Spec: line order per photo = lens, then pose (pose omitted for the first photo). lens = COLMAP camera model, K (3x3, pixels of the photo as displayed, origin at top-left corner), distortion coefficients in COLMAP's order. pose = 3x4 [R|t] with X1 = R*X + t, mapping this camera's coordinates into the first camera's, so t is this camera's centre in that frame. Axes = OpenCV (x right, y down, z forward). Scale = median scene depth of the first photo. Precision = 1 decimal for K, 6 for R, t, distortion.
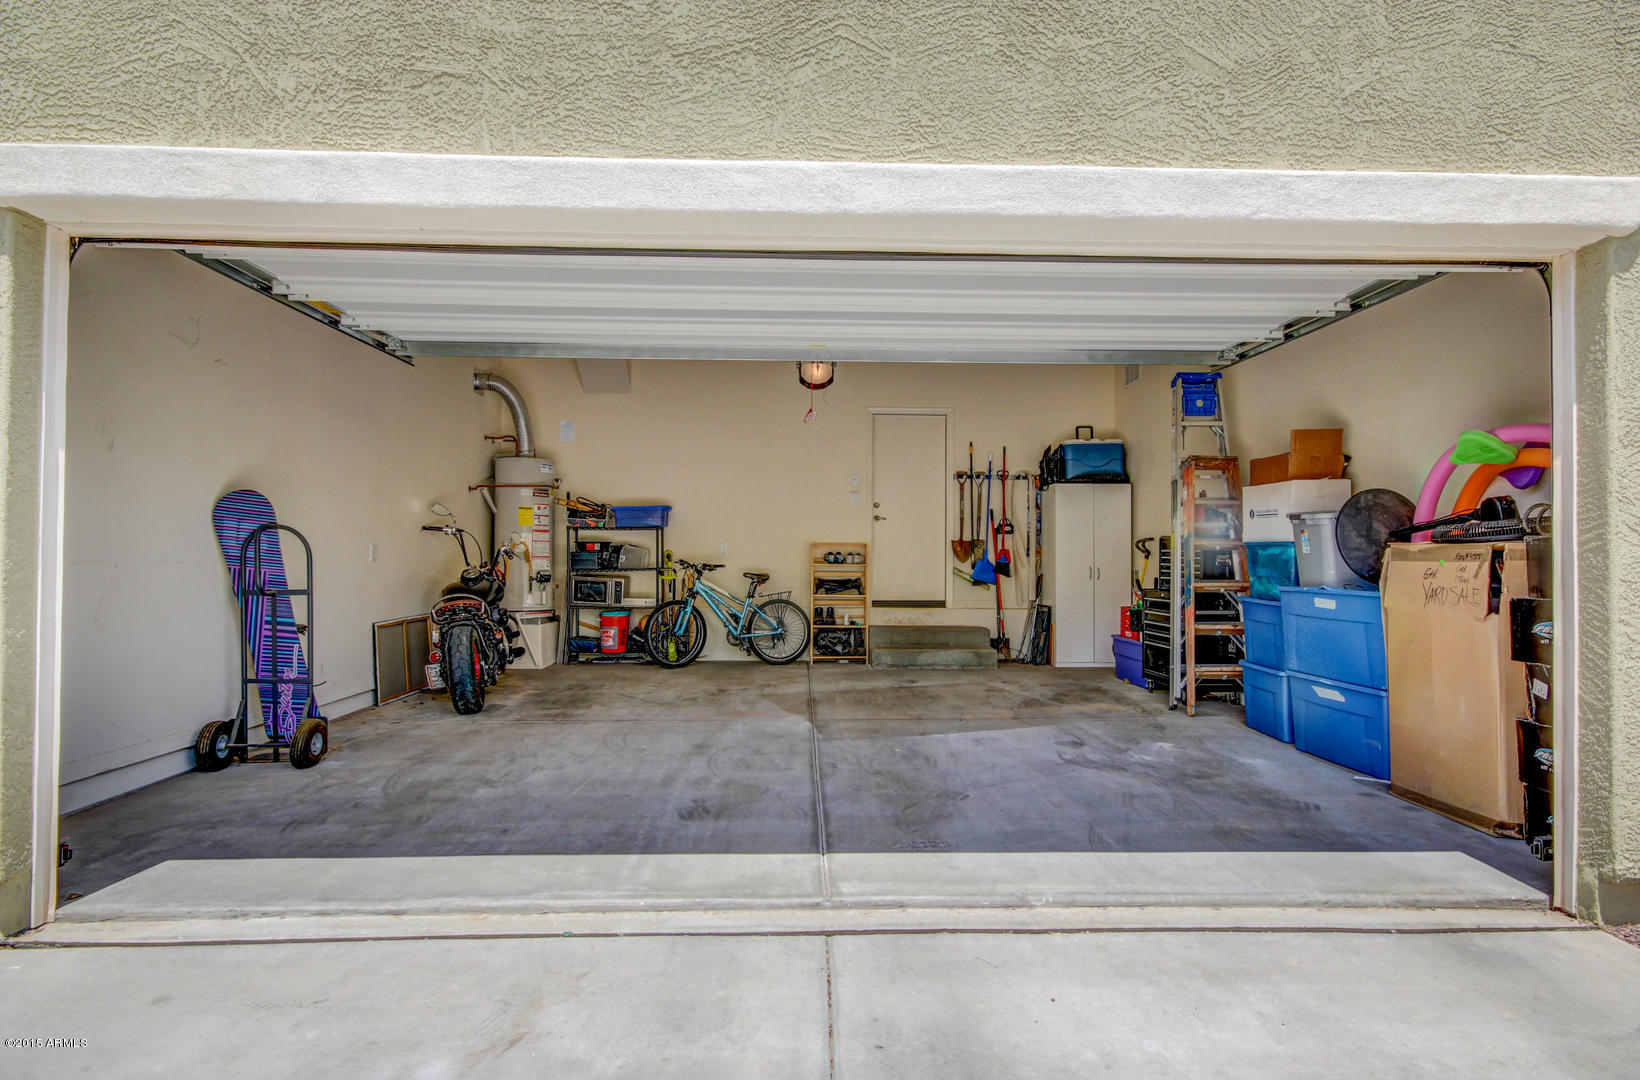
lens RADIAL K [[850.2, 0, 820.0], [0, 850.2, 540.0], [0, 0, 1]] dist [0.019415, 0.001223]
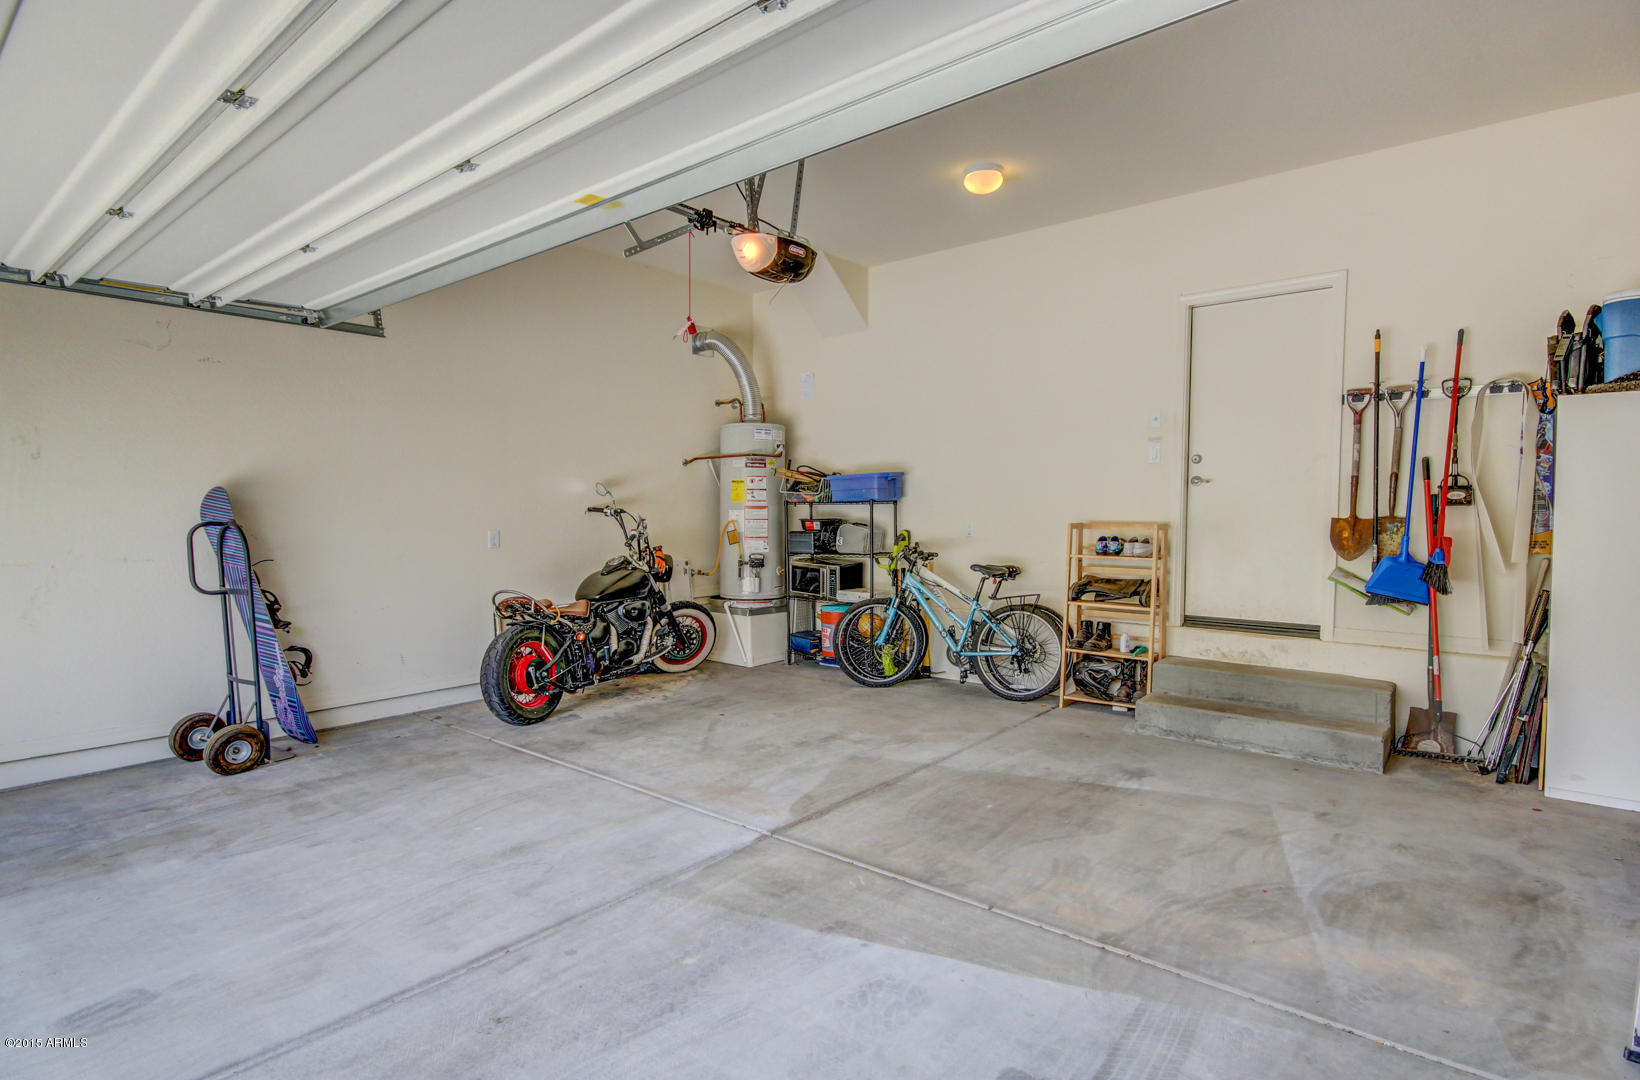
lens RADIAL K [[850.2, 0, 820.0], [0, 850.2, 540.0], [0, 0, 1]] dist [0.019415, 0.001223]
pose [[0.746525, 0.020881, -0.665030, 0.278681], [0.017147, 0.998572, 0.050602, -0.019005], [0.665136, -0.049179, 0.745101, 0.380414]]
